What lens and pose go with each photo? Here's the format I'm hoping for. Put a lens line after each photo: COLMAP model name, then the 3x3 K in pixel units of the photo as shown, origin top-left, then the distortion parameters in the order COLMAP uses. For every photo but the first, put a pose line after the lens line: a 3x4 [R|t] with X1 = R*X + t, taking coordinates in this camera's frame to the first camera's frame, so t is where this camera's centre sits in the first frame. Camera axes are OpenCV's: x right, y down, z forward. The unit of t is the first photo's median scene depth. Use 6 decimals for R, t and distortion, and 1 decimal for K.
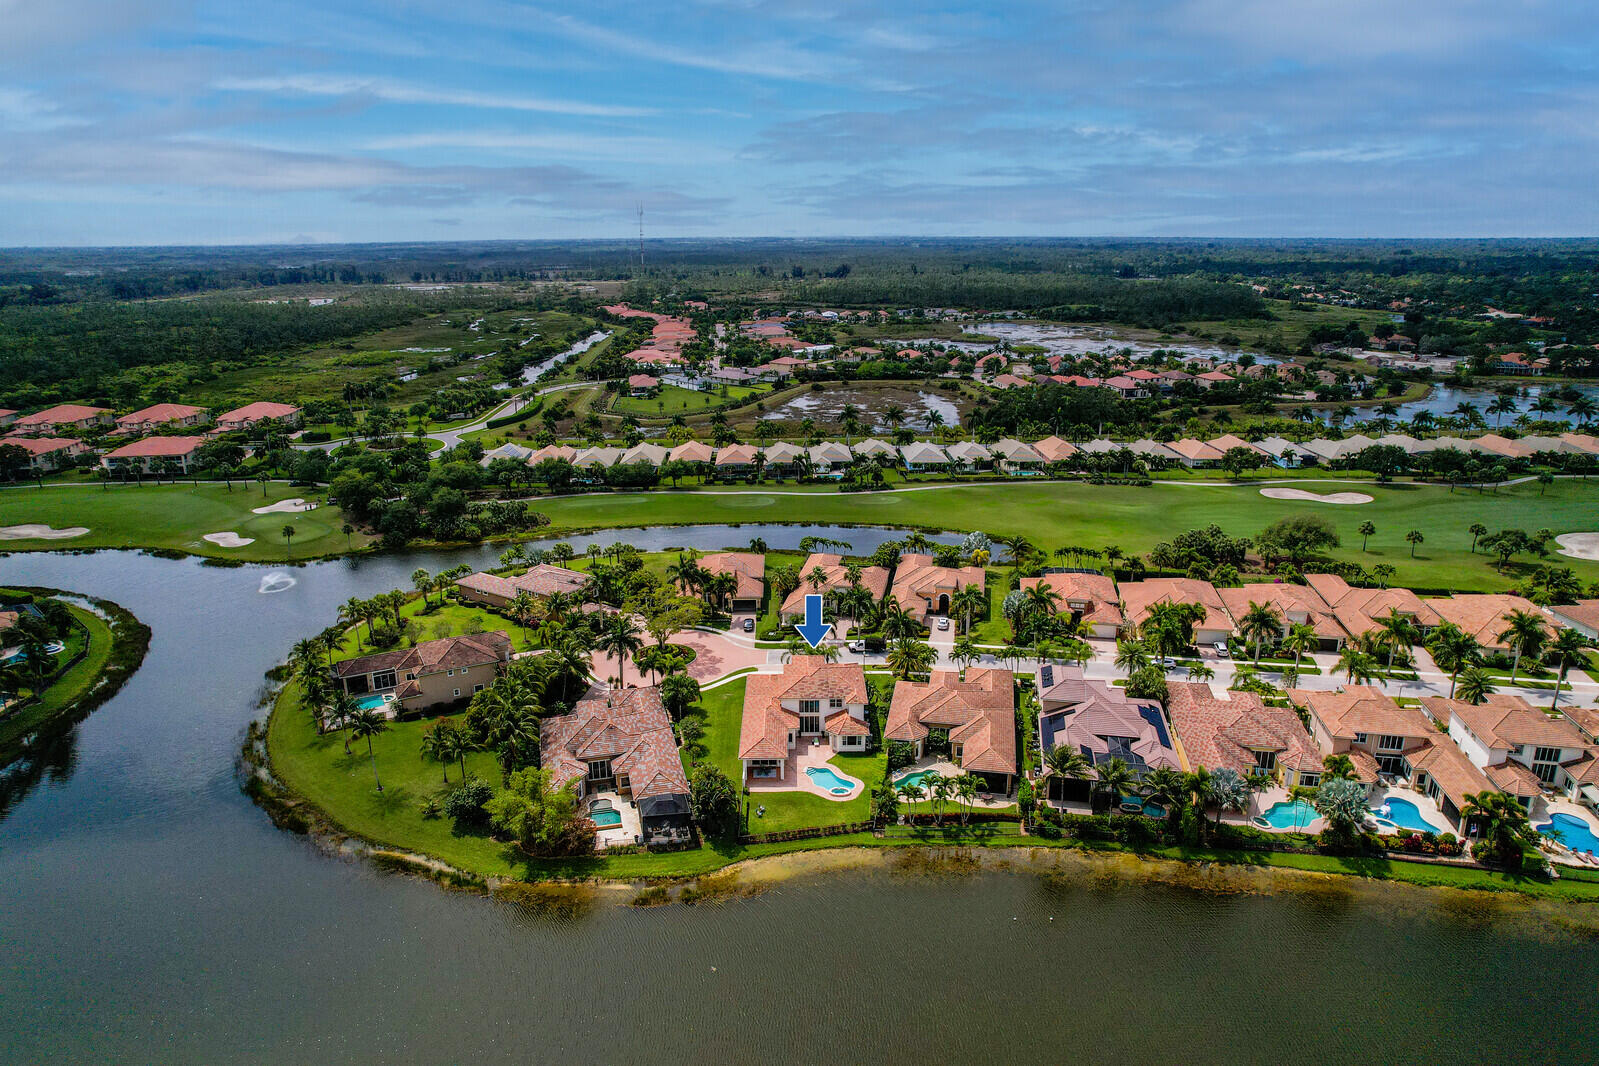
lens RADIAL K [[1036.5, 0, 791.8], [0, 1036.5, 531.7], [0, 0, 1]] dist [-0.061539, 0.047693]
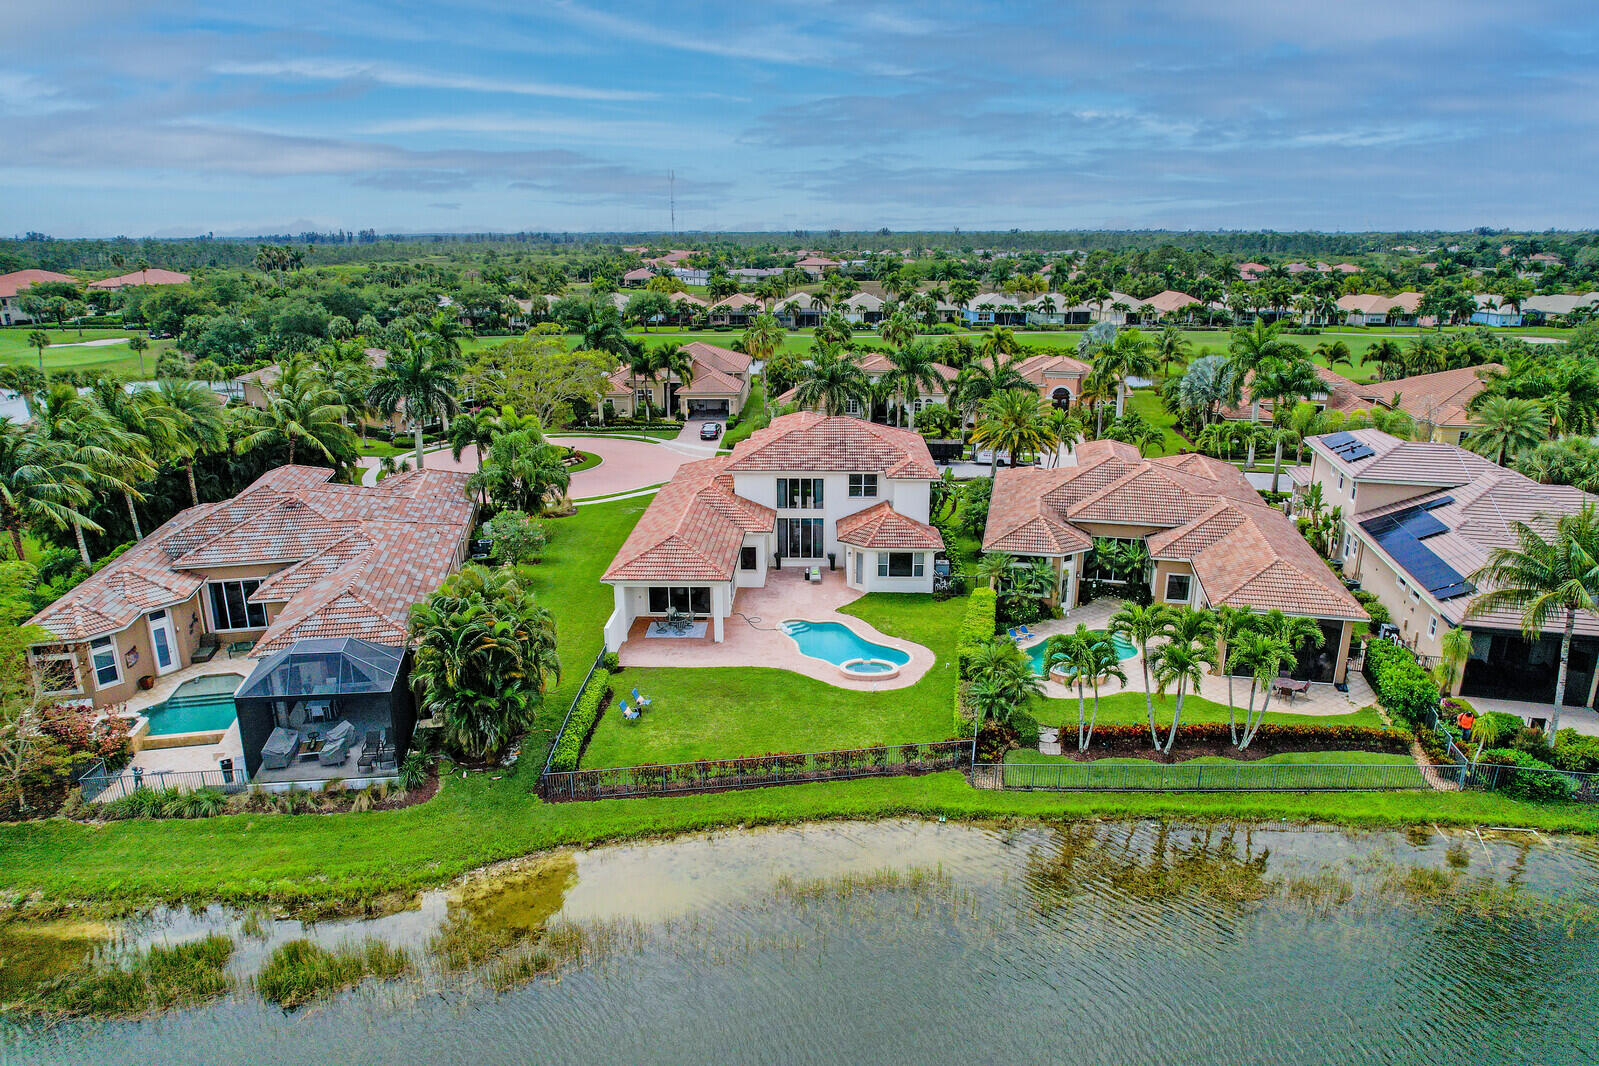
lens RADIAL K [[1036.5, 0, 796.2], [0, 1036.5, 536.3], [0, 0, 1]] dist [-0.061539, 0.047693]
pose [[0.999421, 0.014255, -0.030898, 0.019263], [-0.014153, 0.999894, 0.003499, 0.124682], [0.030944, -0.003060, 0.999516, 0.388083]]
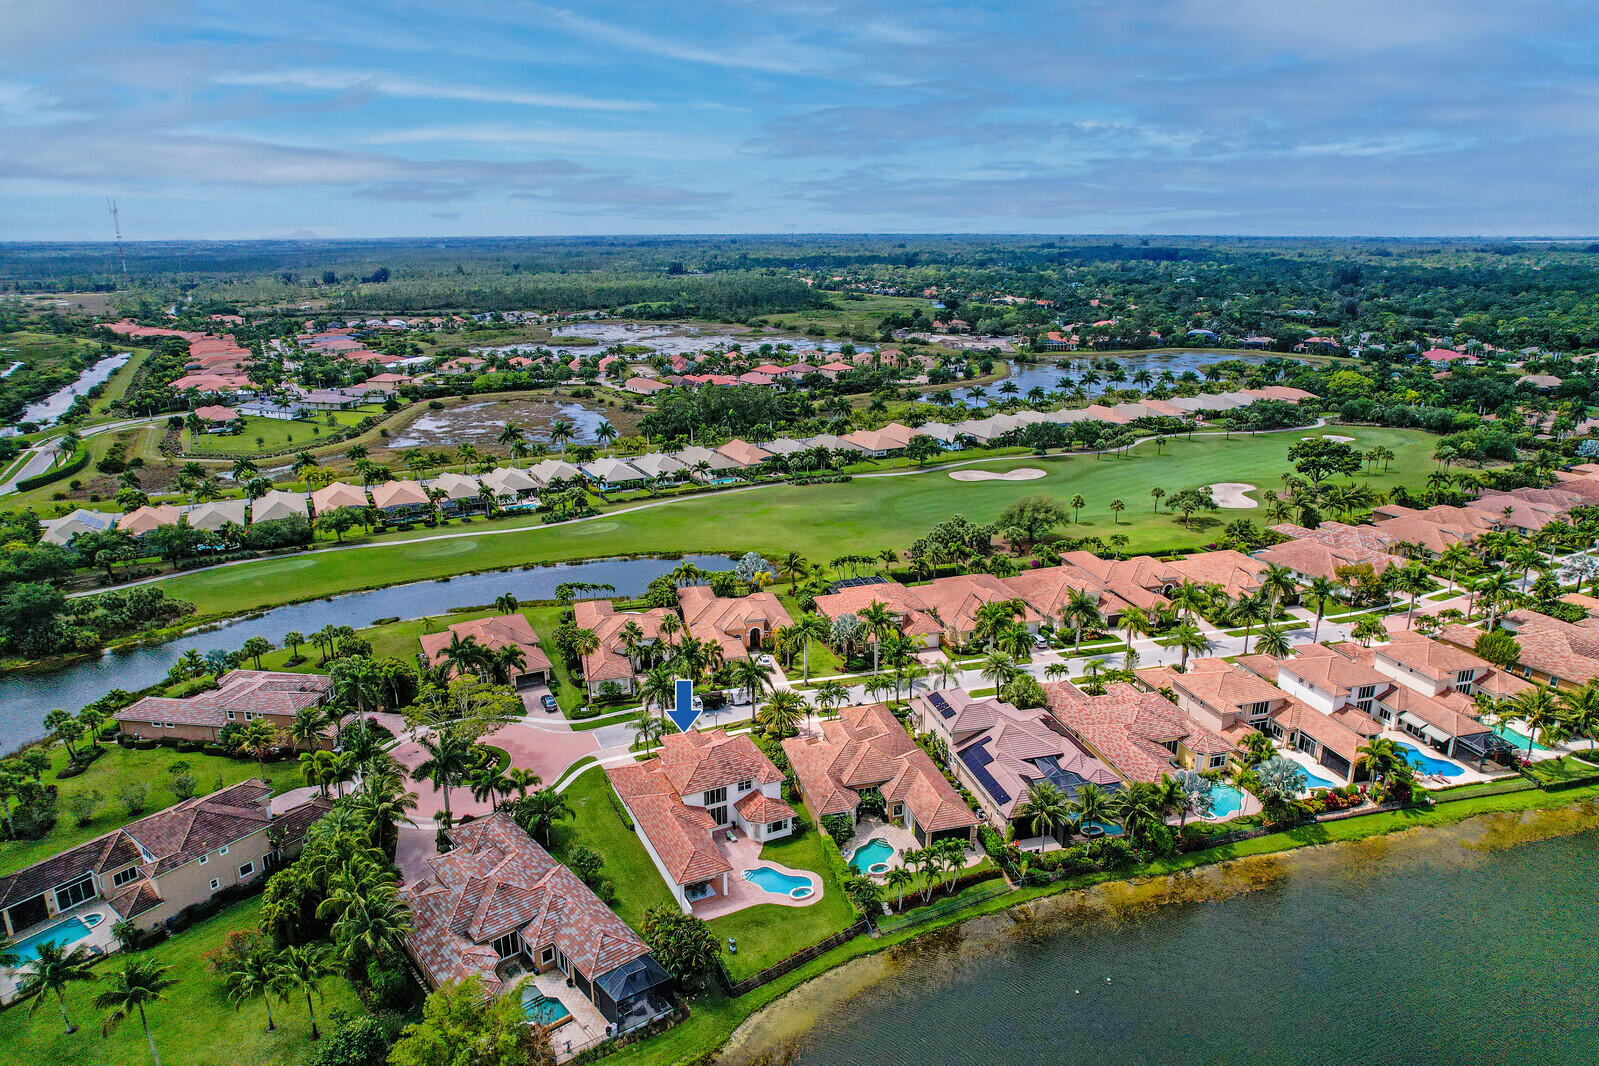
lens RADIAL K [[1036.5, 0, 802.3], [0, 1036.5, 531.9], [0, 0, 1]] dist [-0.061539, 0.047693]
pose [[0.898860, -0.120944, 0.421217, -0.164896], [0.120521, 0.992323, 0.027739, -0.038326], [-0.421338, 0.025832, 0.906536, 0.142281]]
